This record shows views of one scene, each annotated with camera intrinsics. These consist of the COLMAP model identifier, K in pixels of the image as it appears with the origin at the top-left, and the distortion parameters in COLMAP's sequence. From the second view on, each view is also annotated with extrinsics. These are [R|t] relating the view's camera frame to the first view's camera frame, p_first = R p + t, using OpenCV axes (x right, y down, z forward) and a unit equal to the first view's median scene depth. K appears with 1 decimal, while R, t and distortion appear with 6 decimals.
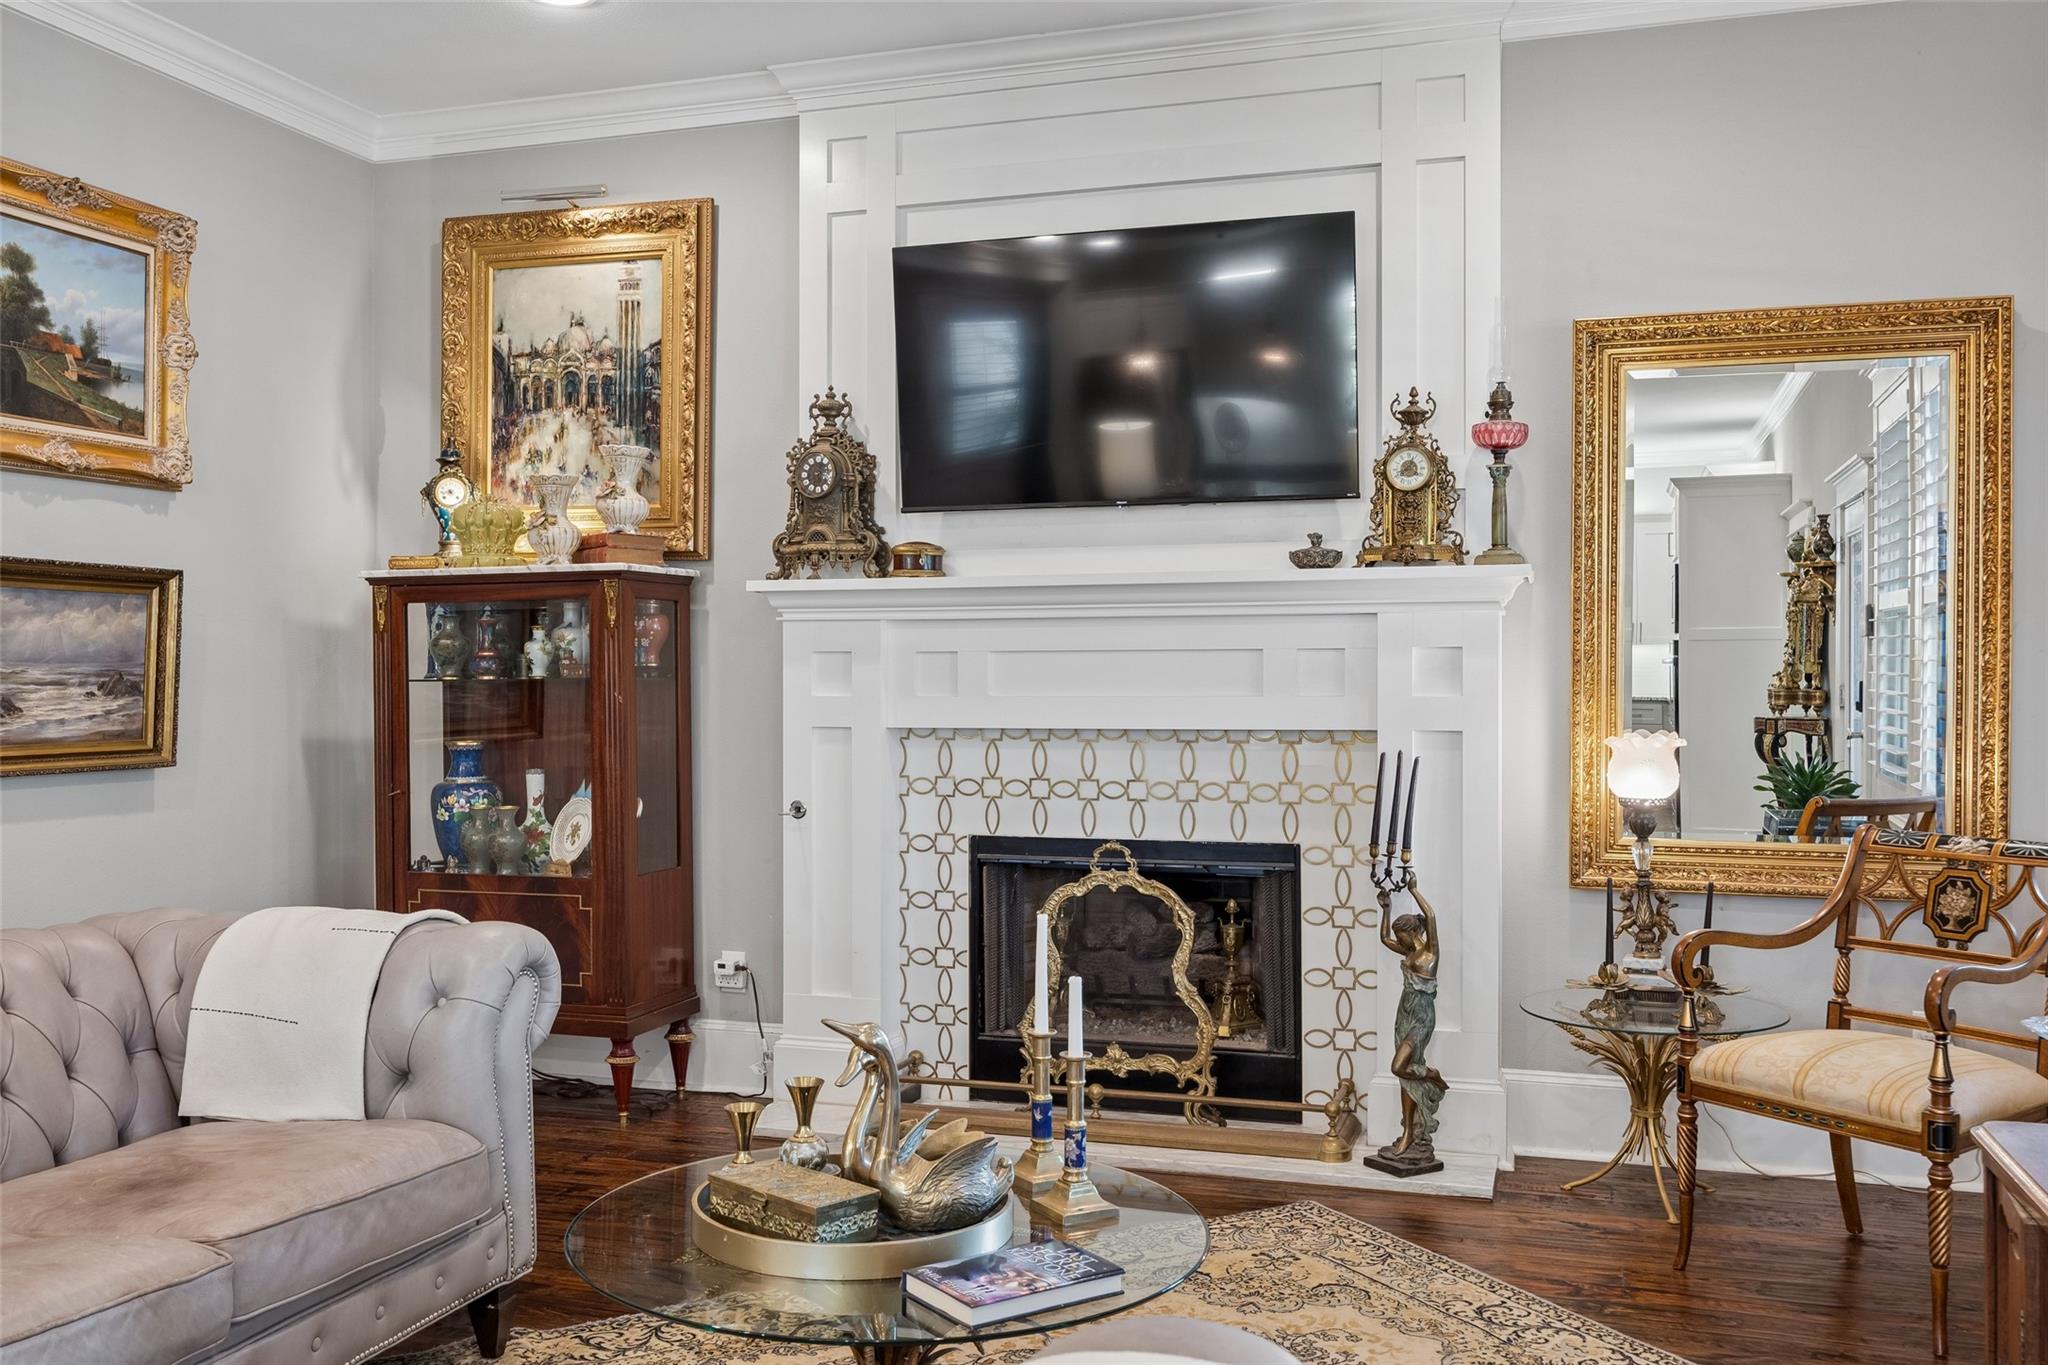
lens RADIAL K [[1763.8, 0, 997.7], [0, 1763.8, 673.0], [0, 0, 1]] dist [-0.011191, 0.021669]
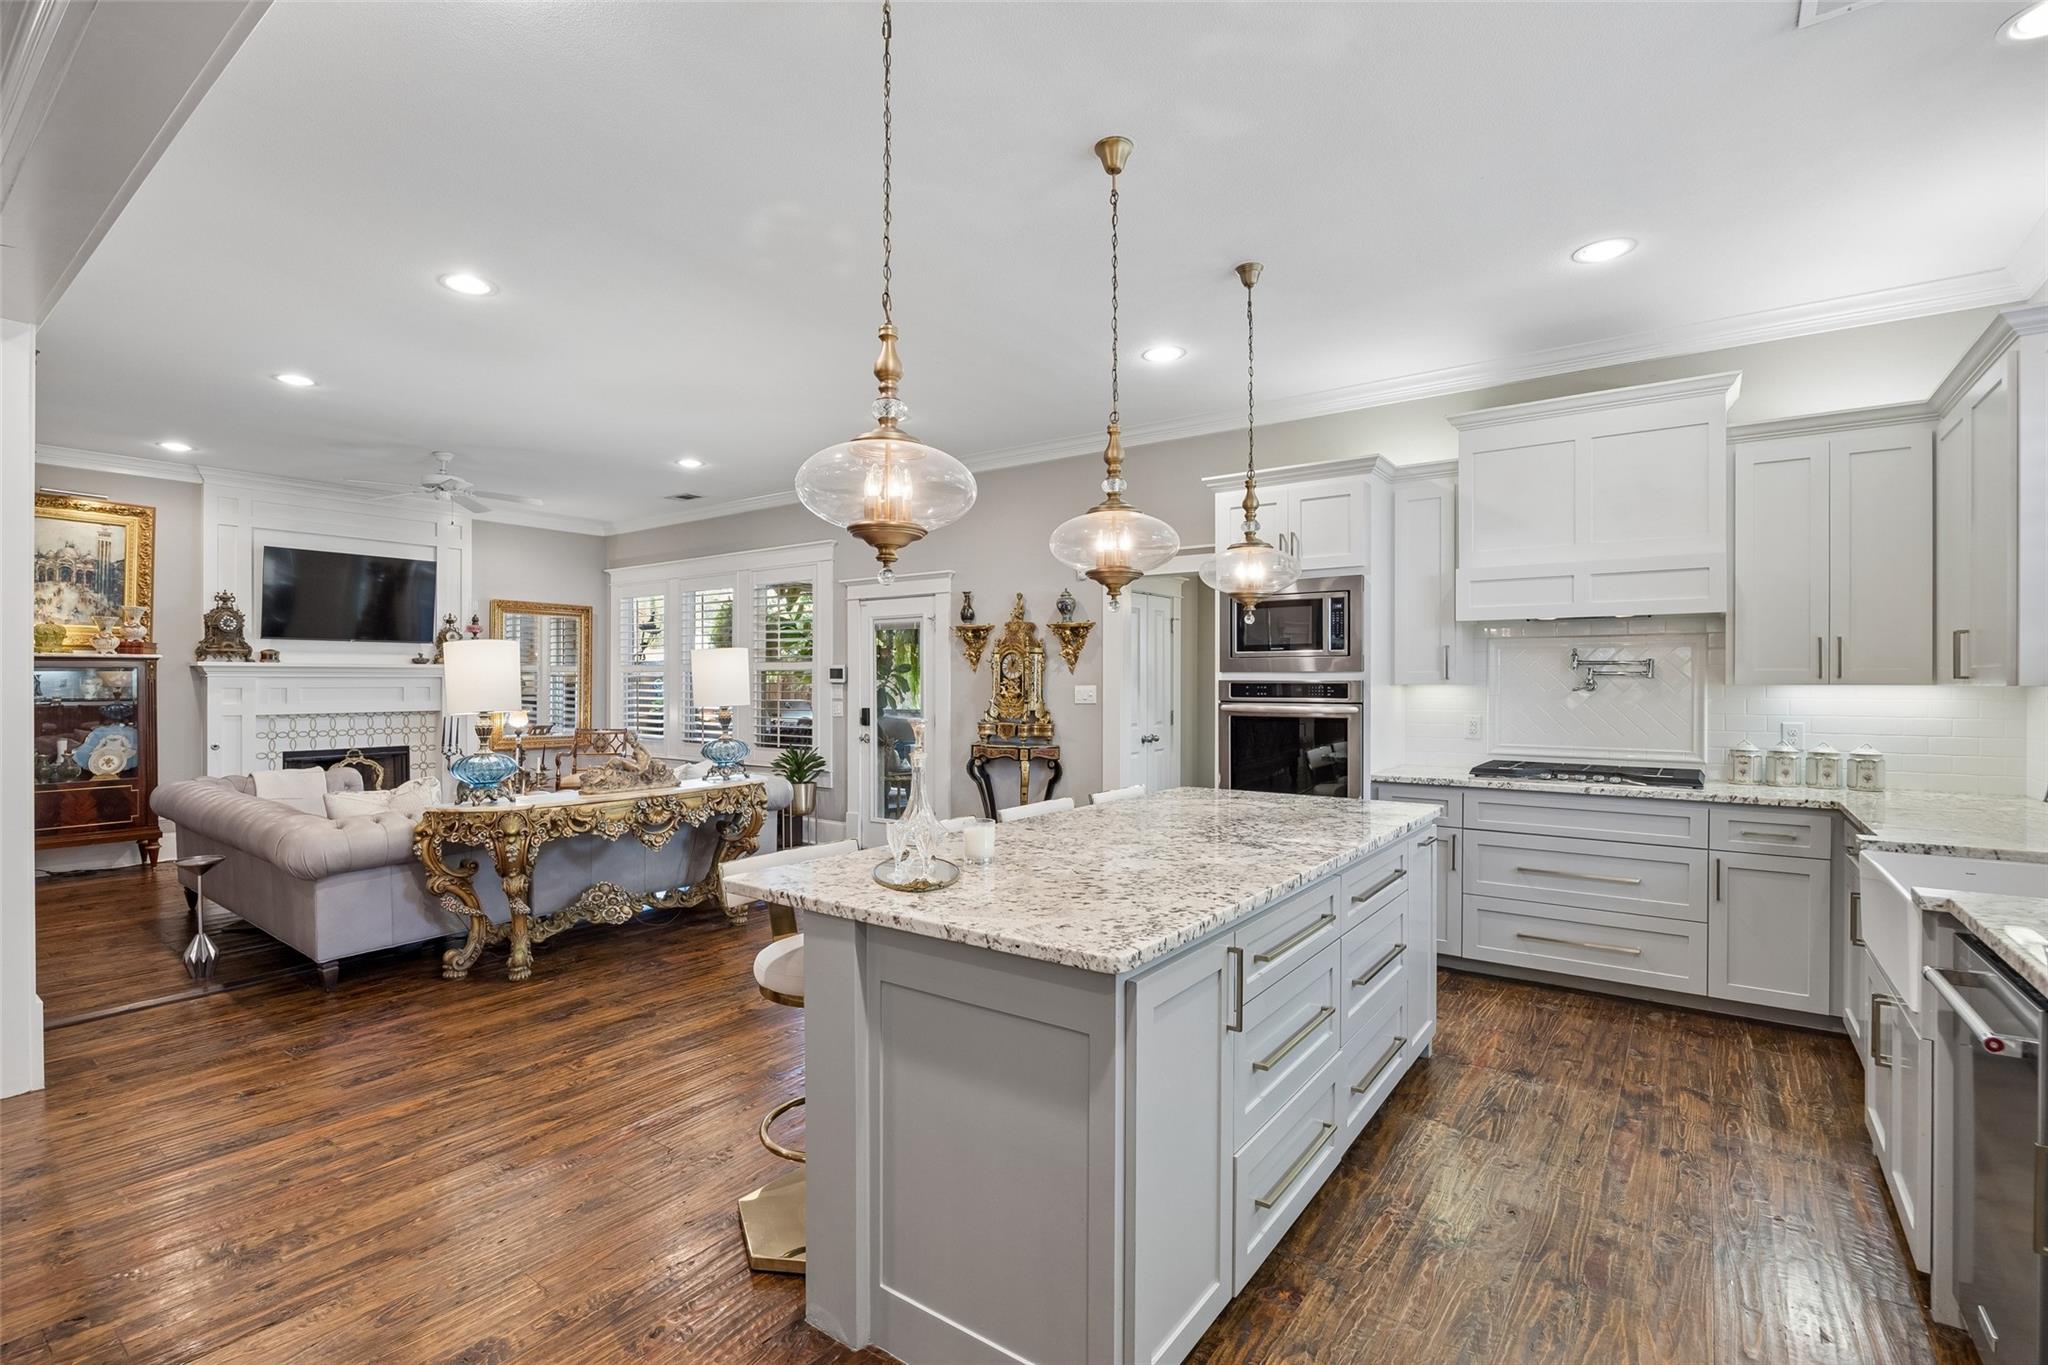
lens RADIAL K [[940.9, 0, 1012.9], [0, 940.9, 682.2], [0, 0, 1]] dist [-0.010439, -0.001414]
pose [[0.329591, 0.000232, 0.944124, -1.137327], [-0.007300, 0.999971, 0.002302, -0.035780], [-0.944096, -0.007651, 0.329583, -0.668361]]
